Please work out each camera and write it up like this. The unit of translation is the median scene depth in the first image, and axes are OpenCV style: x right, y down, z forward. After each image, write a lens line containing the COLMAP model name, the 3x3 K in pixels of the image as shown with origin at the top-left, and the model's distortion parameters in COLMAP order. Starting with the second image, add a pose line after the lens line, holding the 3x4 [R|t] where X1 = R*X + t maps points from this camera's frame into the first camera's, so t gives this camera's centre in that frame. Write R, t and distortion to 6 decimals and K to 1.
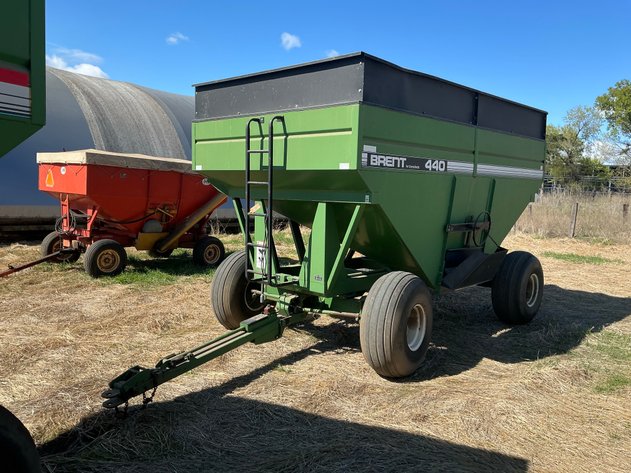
lens RADIAL K [[524.7, 0, 315.5], [0, 524.7, 236.5], [0, 0, 1]] dist [0.114983, -0.183495]
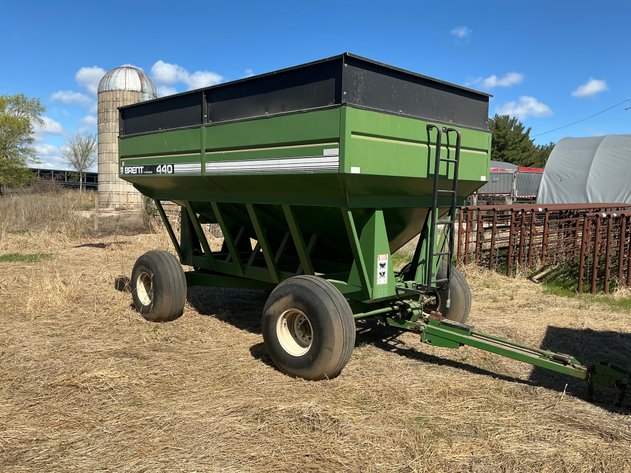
lens RADIAL K [[524.7, 0, 315.5], [0, 524.7, 236.5], [0, 0, 1]] dist [0.114983, -0.183495]
pose [[0.046804, -0.102098, 0.993673, -1.118656], [0.073874, 0.992392, 0.098487, -0.132345], [-0.996169, 0.068797, 0.053990, 1.183275]]
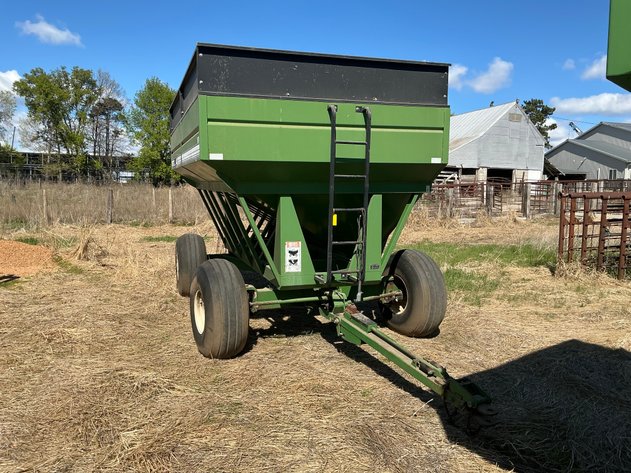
lens RADIAL K [[524.7, 0, 315.5], [0, 524.7, 236.5], [0, 0, 1]] dist [0.114983, -0.183495]
pose [[0.480055, -0.111238, 0.870157, -0.953627], [0.088876, 0.992991, 0.077909, -0.072376], [-0.872725, 0.039935, 0.486577, 0.592181]]
